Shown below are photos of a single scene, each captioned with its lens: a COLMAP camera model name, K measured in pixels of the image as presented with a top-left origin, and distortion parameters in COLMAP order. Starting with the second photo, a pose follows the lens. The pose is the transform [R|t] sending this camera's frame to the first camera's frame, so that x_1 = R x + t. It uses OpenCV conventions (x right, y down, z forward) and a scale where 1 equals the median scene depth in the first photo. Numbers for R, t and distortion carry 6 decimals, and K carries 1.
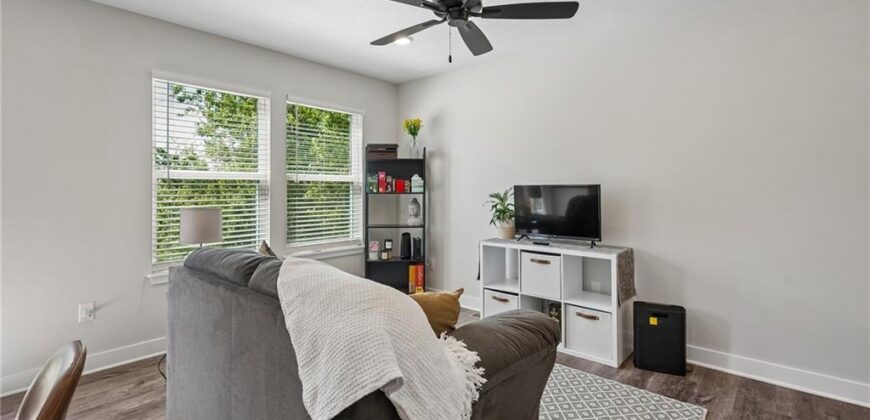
lens RADIAL K [[393.5, 0, 434.3], [0, 393.5, 184.0], [0, 0, 1]] dist [0.000834, 0.000124]
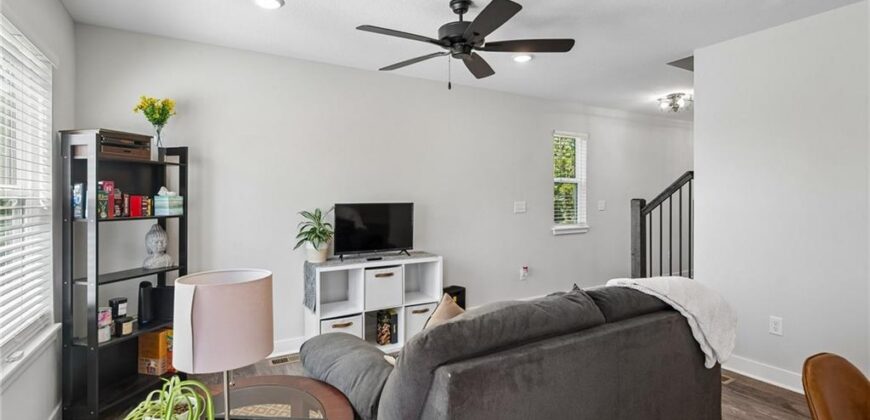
lens RADIAL K [[409.4, 0, 434.1], [0, 409.4, 196.7], [0, 0, 1]] dist [0.012186, -0.000043]
pose [[0.311865, 0.004037, 0.950118, -0.636115], [-0.009472, 0.999954, -0.001139, -0.014421], [-0.950079, -0.008644, 0.311889, 0.444959]]
